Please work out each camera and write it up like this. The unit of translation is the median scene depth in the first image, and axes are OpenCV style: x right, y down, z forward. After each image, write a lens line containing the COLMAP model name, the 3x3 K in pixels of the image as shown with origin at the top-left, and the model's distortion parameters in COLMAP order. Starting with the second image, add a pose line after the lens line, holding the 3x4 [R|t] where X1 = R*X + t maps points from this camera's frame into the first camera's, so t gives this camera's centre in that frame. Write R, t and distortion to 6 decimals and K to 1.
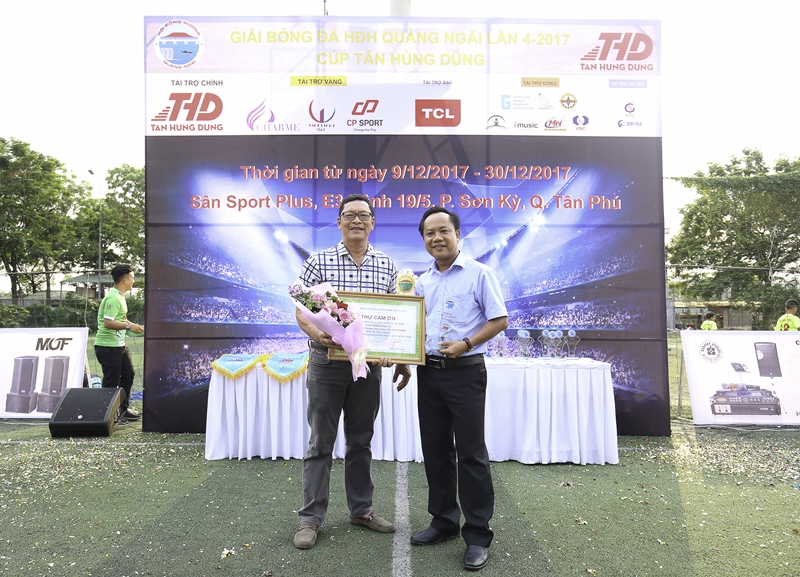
lens RADIAL K [[569.7, 0, 376.5], [0, 569.7, 300.1], [0, 0, 1]] dist [-0.007116, 0.001710]
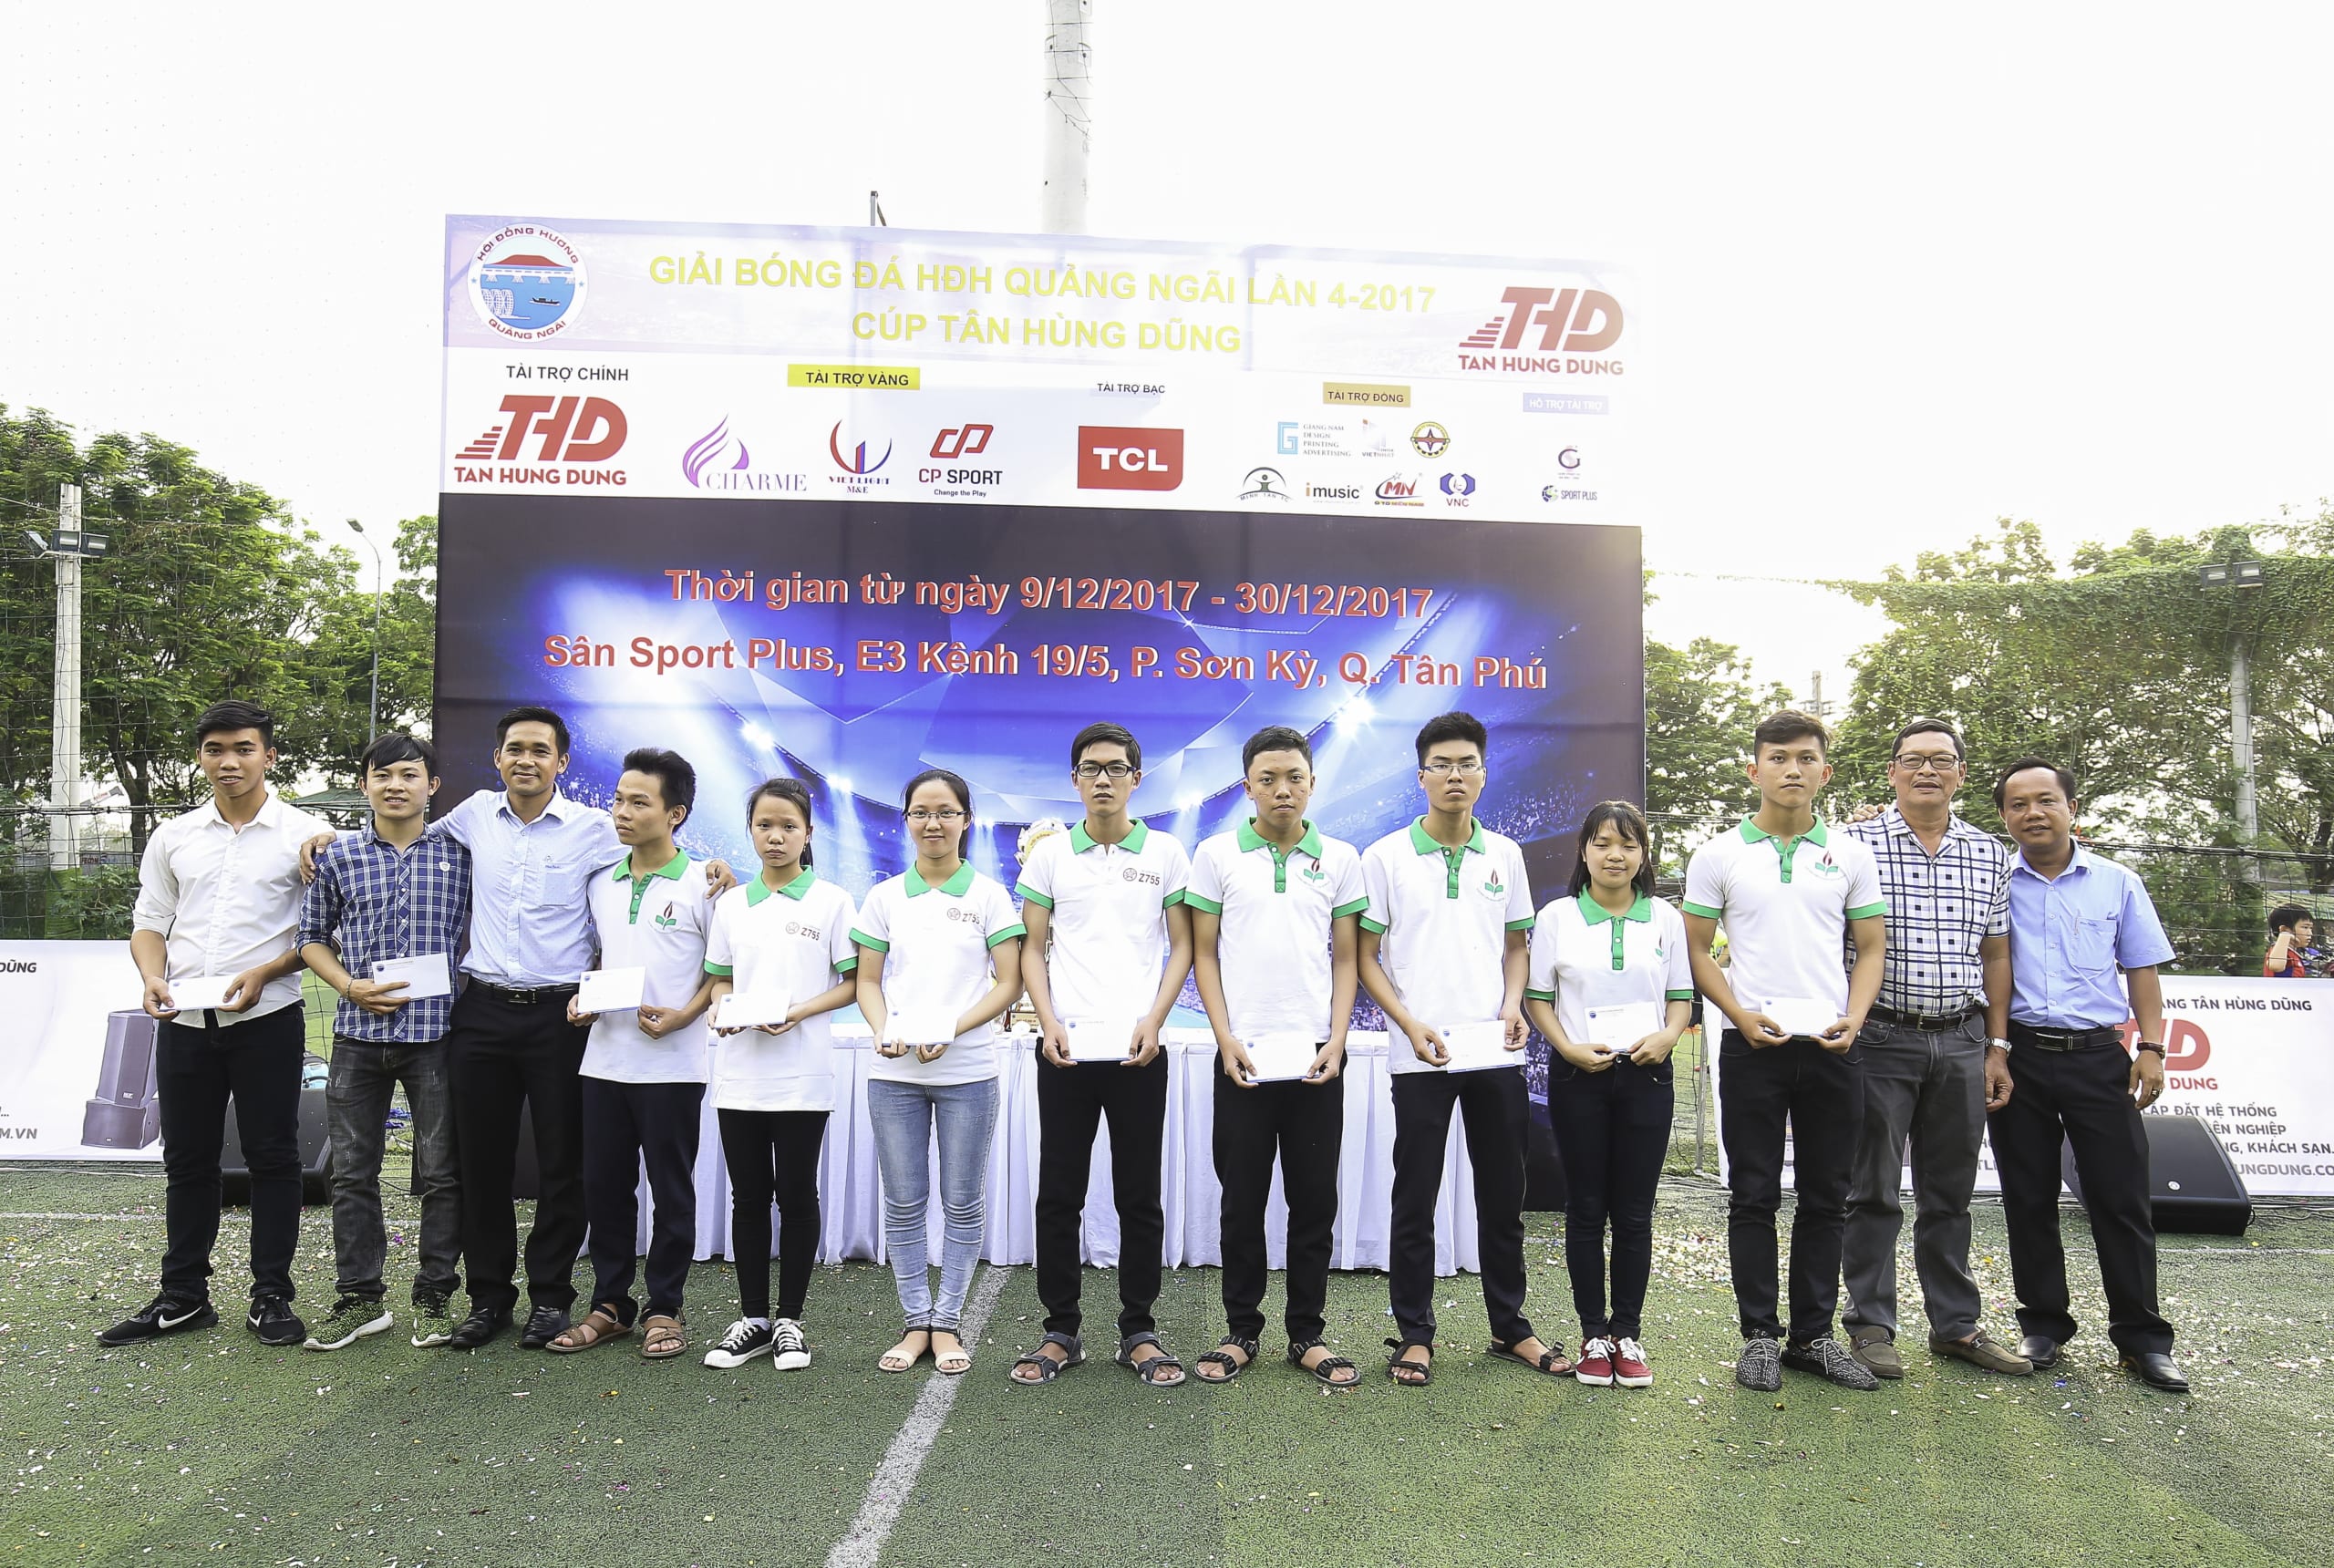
lens RADIAL K [[1471.1, 0, 1167.8], [0, 1471.1, 826.1], [0, 0, 1]] dist [-0.009519, -0.002160]
pose [[0.998926, 0.017402, 0.042938, 0.093089], [-0.016143, 0.999434, -0.029503, -0.017012], [-0.043427, 0.028778, 0.998642, -0.109166]]
